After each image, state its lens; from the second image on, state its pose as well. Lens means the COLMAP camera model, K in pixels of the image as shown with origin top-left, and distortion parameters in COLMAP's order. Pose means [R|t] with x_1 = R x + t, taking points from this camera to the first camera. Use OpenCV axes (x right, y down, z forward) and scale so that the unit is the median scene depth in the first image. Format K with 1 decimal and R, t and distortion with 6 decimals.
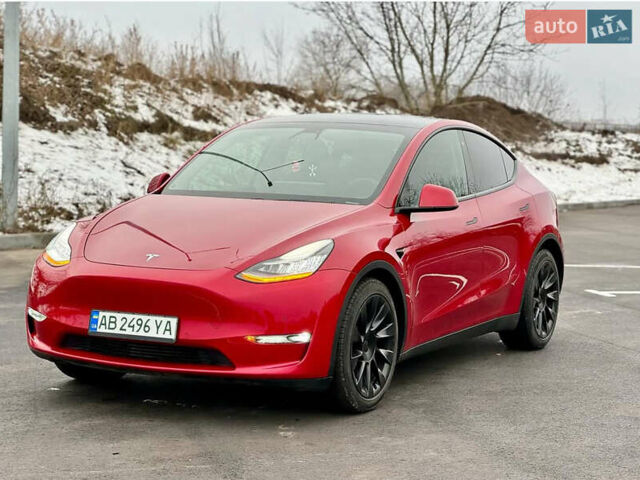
lens RADIAL K [[1400.5, 0, 320.0], [0, 1400.5, 240.0], [0, 0, 1]] dist [-0.023667, 4.173959]
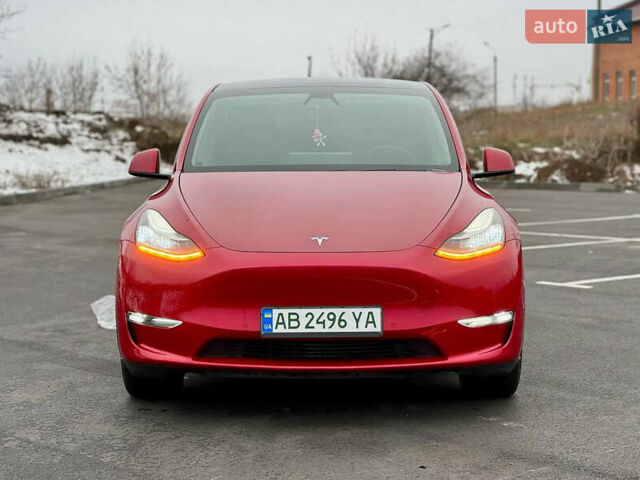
lens RADIAL K [[1400.5, 0, 320.0], [0, 1400.5, 240.0], [0, 0, 1]] dist [-0.023667, 4.173959]
pose [[0.892024, -0.067001, 0.446994, -0.506997], [0.062007, 0.997742, 0.025813, -0.010460], [-0.447714, 0.004690, 0.894164, 0.234601]]
